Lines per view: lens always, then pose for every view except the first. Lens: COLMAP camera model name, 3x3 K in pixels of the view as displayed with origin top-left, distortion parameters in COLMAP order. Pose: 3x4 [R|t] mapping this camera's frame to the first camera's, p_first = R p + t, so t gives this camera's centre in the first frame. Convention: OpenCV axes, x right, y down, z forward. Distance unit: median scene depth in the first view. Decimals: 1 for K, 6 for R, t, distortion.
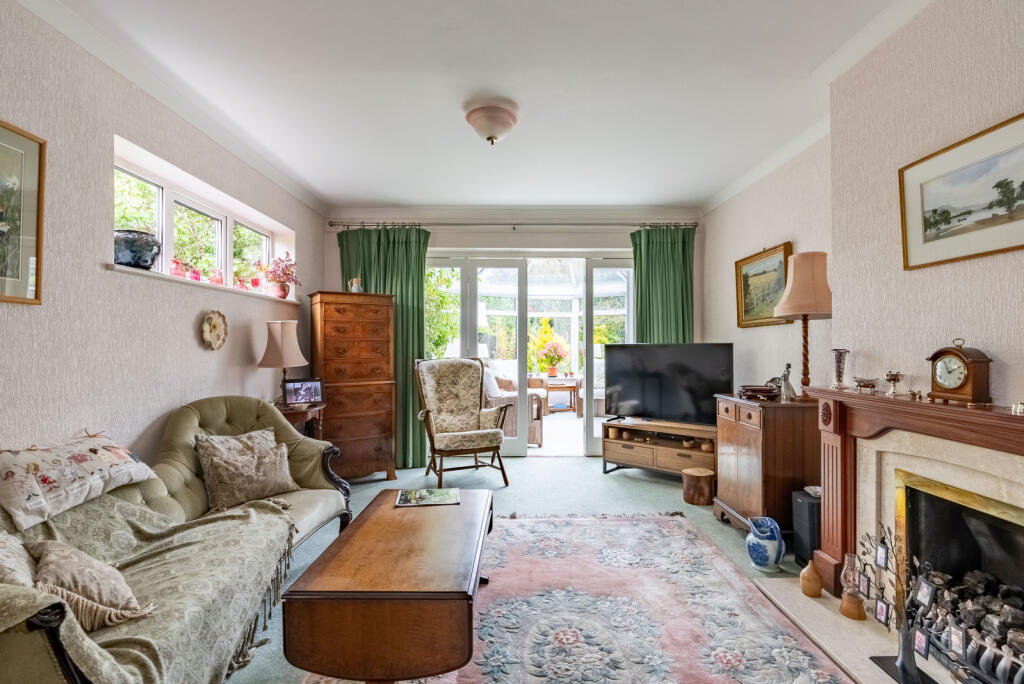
lens RADIAL K [[470.6, 0, 512.0], [0, 470.6, 342.0], [0, 0, 1]] dist [-0.061281, 0.023755]
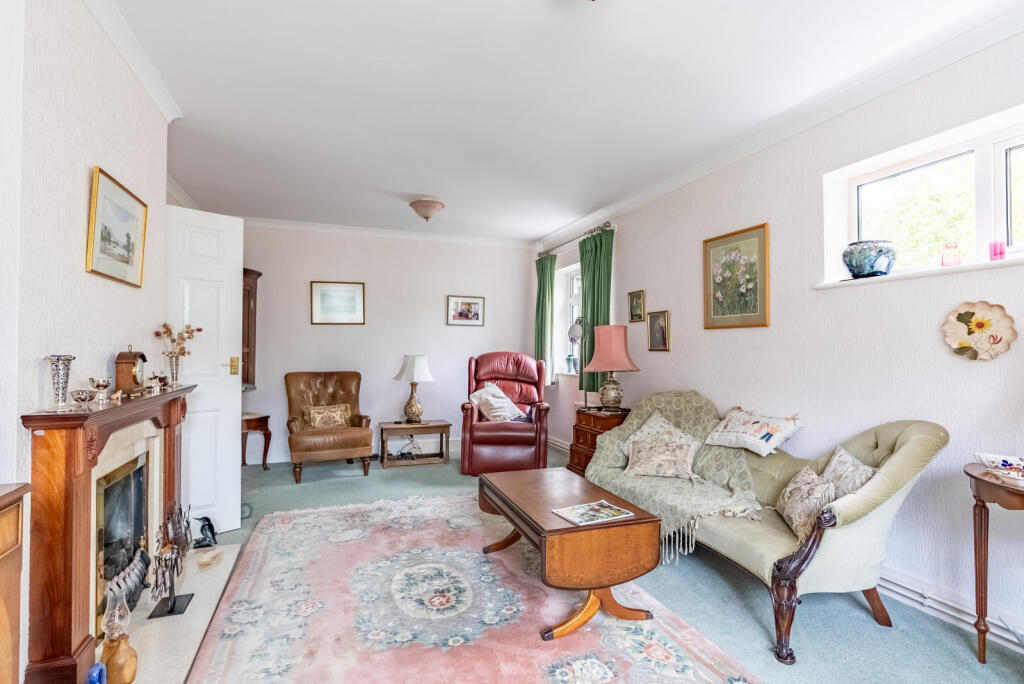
lens RADIAL K [[503.1, 0, 512.0], [0, 503.1, 342.0], [0, 0, 1]] dist [0.000183, 0.000027]
pose [[-0.939535, -0.005324, -0.342412, 0.261729], [0.002934, 0.999717, -0.023596, 0.007416], [0.342441, -0.023173, -0.939253, 1.540884]]
